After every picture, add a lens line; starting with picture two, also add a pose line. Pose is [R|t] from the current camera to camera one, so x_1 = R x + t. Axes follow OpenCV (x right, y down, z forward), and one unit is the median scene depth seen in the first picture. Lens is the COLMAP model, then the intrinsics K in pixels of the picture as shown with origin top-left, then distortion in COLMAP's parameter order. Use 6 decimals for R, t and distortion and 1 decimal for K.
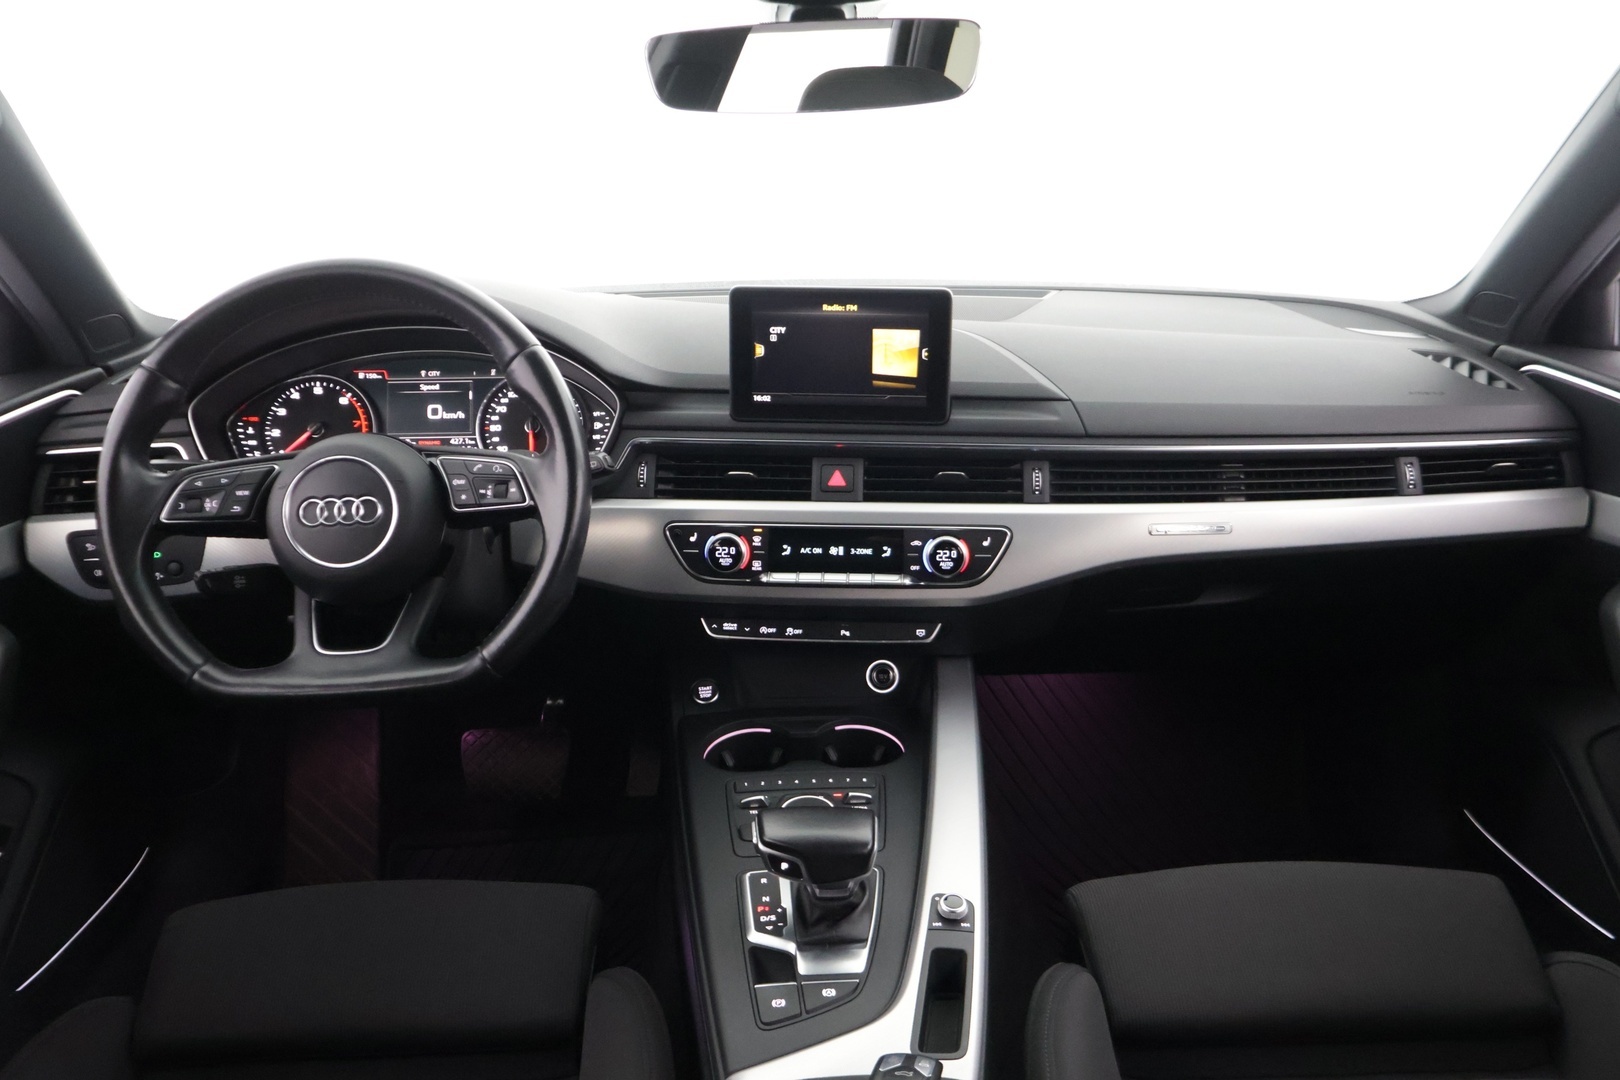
lens RADIAL K [[1350.8, 0, 817.1], [0, 1350.8, 546.5], [0, 0, 1]] dist [-0.017283, 0.024025]
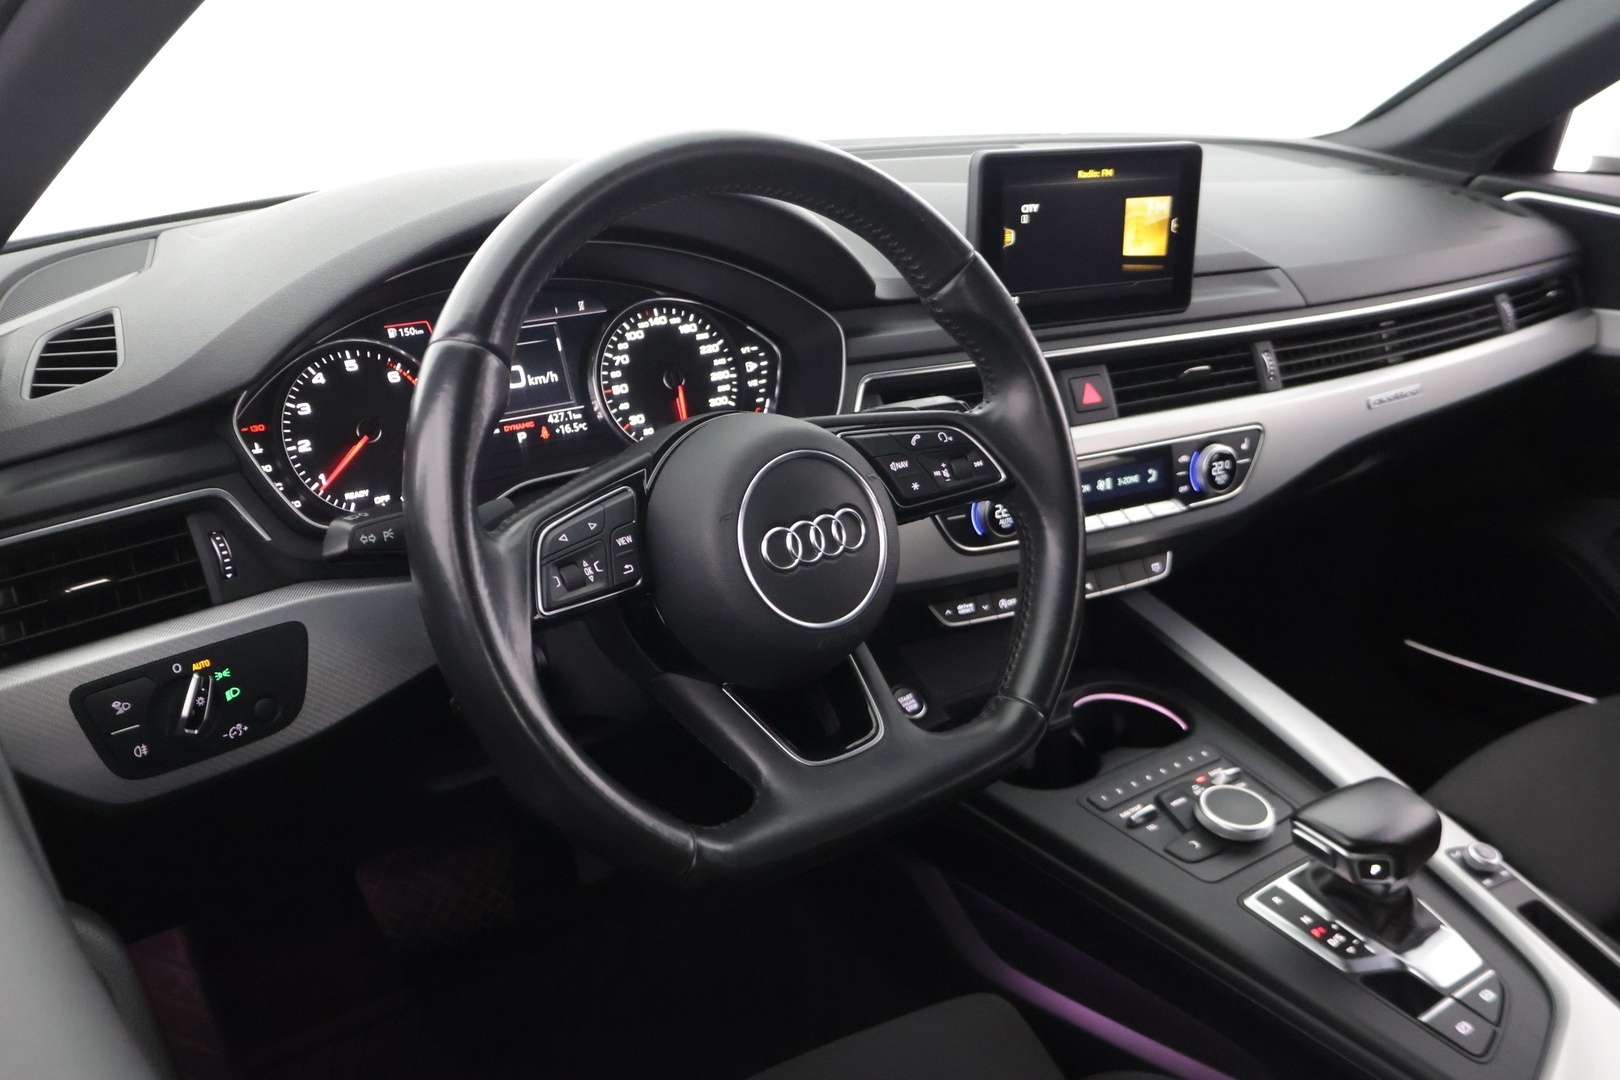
lens RADIAL K [[1573.9, 0, 821.2], [0, 1573.9, 537.7], [0, 0, 1]] dist [0.008911, 0.000000]
pose [[0.816138, -0.182422, 0.548308, -0.629668], [0.153227, 0.983215, 0.099043, -0.082486], [-0.557172, 0.003183, 0.830391, 0.326221]]
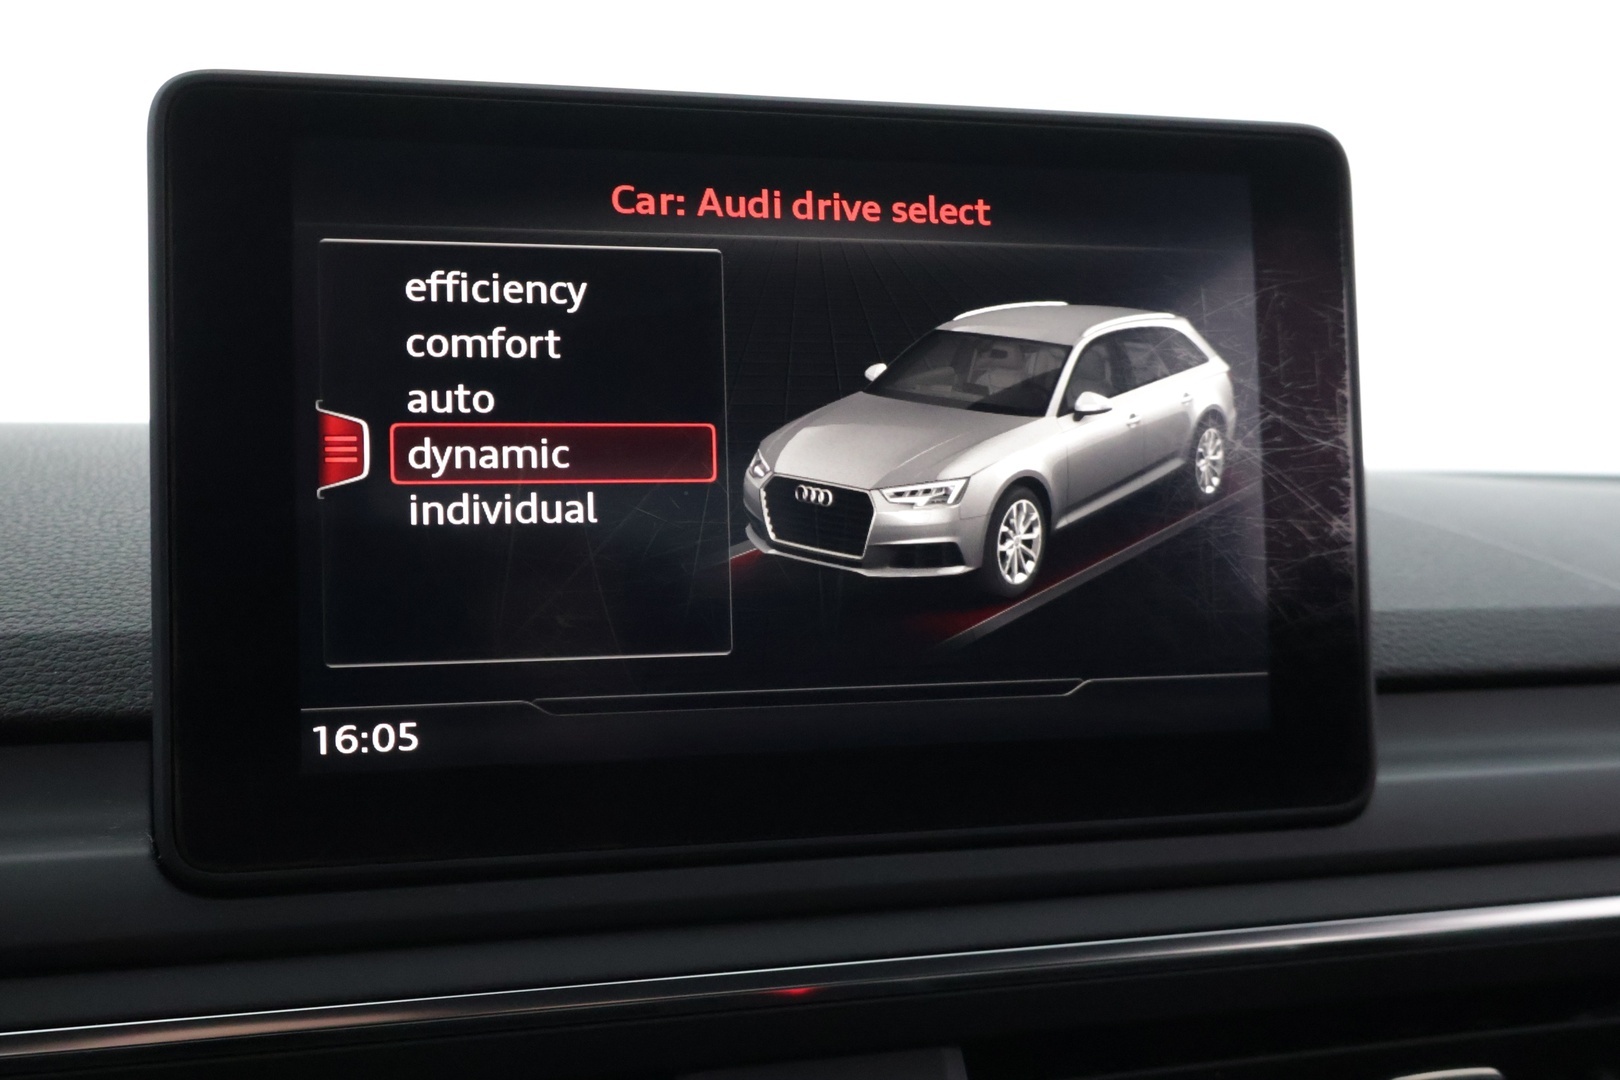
lens RADIAL K [[1846.7, 0, 806.7], [0, 1846.7, 542.2], [0, 0, 1]] dist [0.010180, 0.000000]
pose [[0.935951, -0.017773, 0.351681, -0.068202], [0.051076, 0.995015, -0.085648, -0.110686], [-0.348406, 0.098125, 0.932194, 0.763656]]
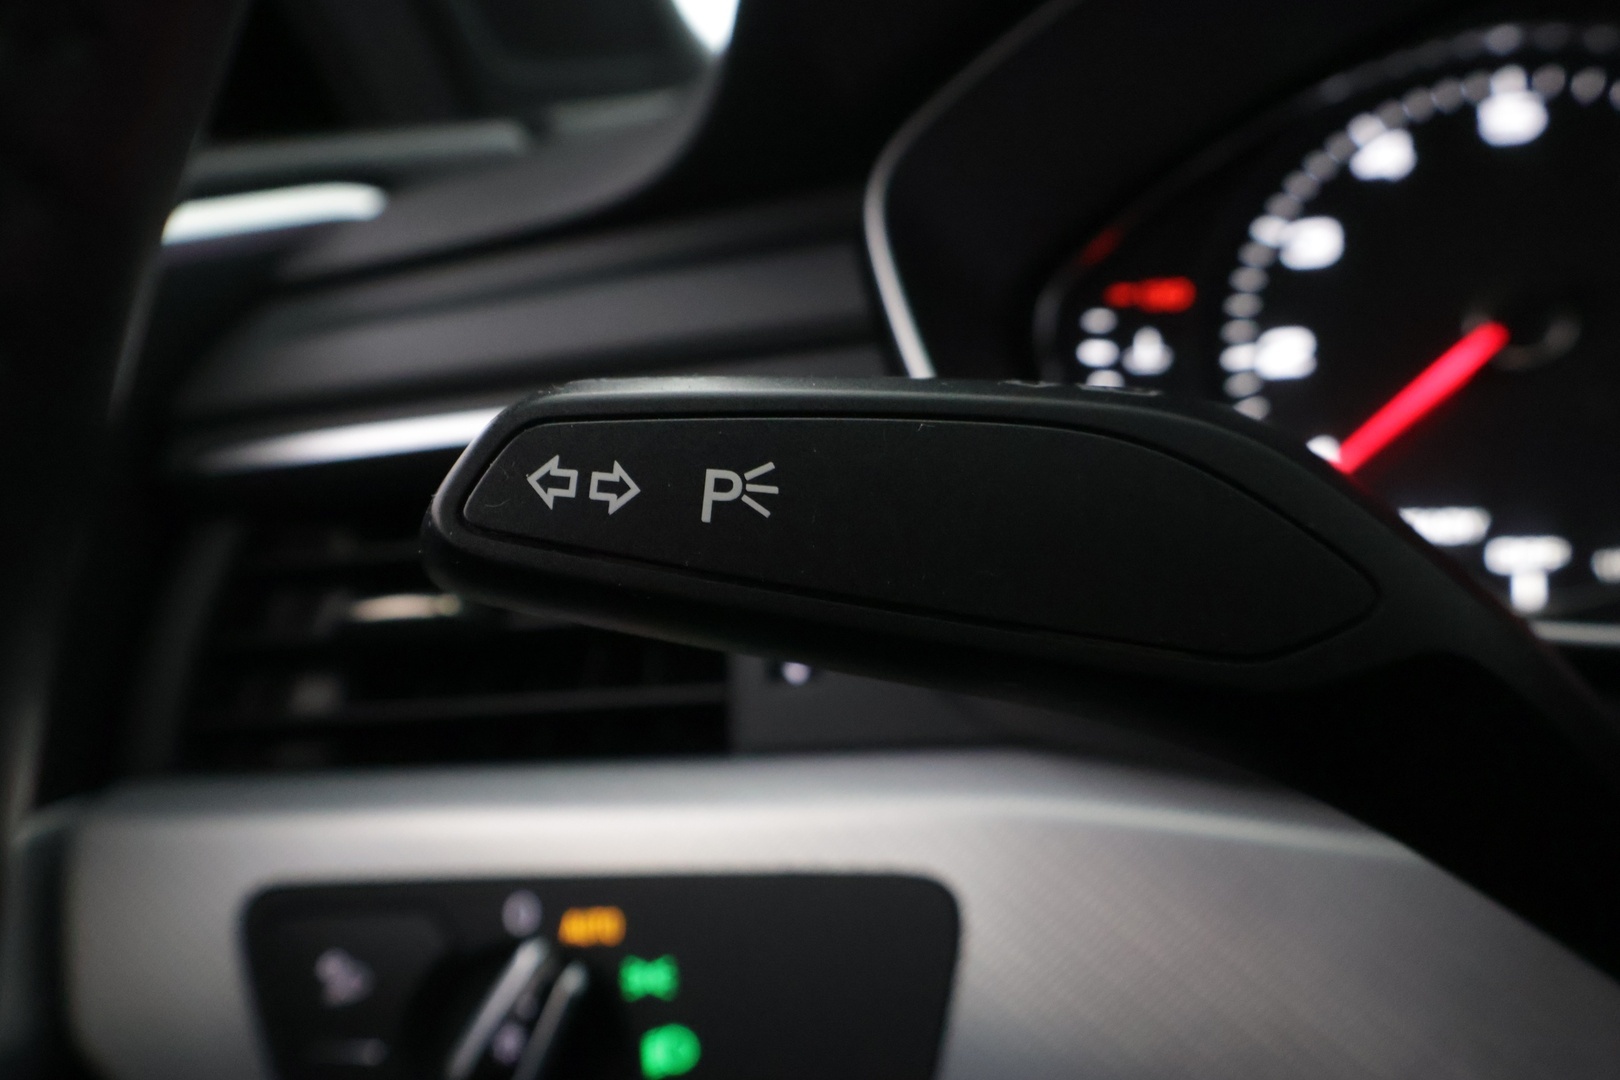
lens RADIAL K [[1573.9, 0, 795.8], [0, 1573.9, 534.4], [0, 0, 1]] dist [0.008911, 0.000000]
pose [[0.902656, -0.022690, -0.429763, -0.388170], [-0.027335, 0.993570, -0.109870, -0.035532], [0.429493, 0.110923, 0.896232, 0.818208]]
